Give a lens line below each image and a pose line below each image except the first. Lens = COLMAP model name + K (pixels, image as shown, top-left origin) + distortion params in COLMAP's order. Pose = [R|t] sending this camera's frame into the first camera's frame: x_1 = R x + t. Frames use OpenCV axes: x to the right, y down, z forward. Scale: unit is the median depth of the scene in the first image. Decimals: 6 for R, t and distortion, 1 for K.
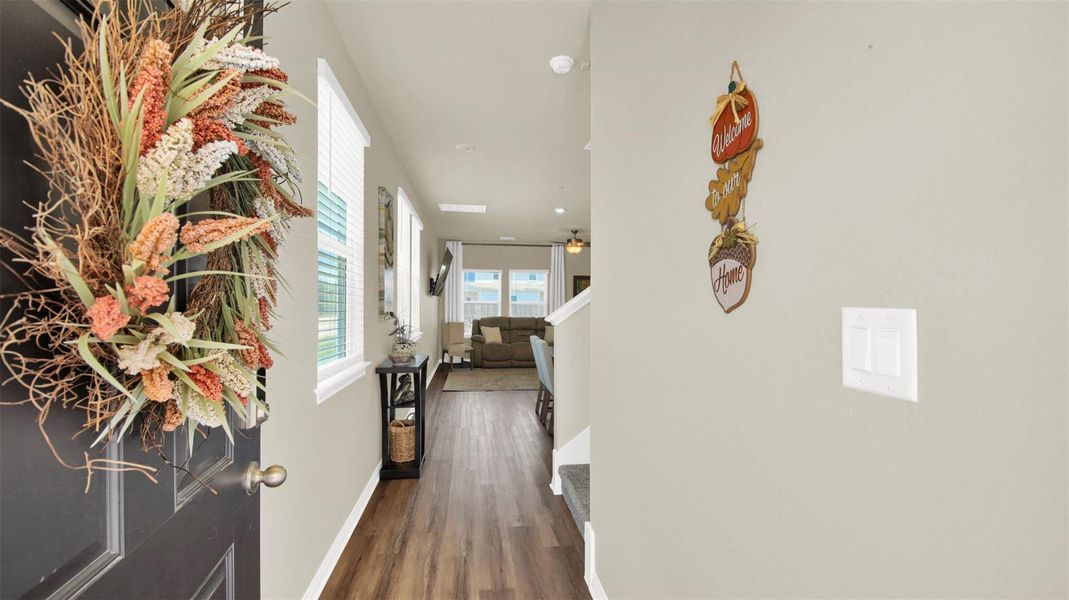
lens RADIAL K [[455.3, 0, 543.0], [0, 455.3, 297.3], [0, 0, 1]] dist [0.000779, -0.006124]
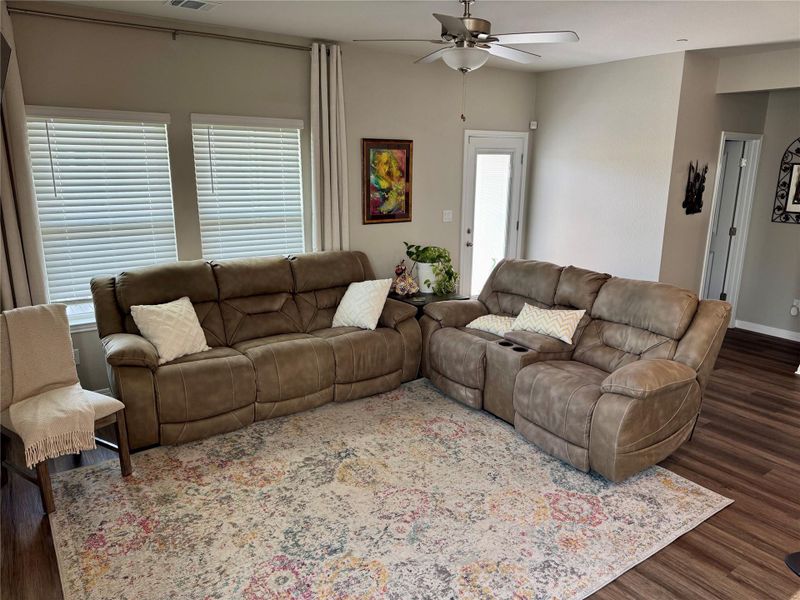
lens RADIAL K [[558.9, 0, 397.7], [0, 558.9, 306.6], [0, 0, 1]] dist [0.046555, -0.005182]
pose [[0.902158, -0.097929, 0.420144, -0.135143], [-0.015967, 0.965648, 0.259362, -0.038179], [-0.431110, -0.240694, 0.869604, 0.593810]]
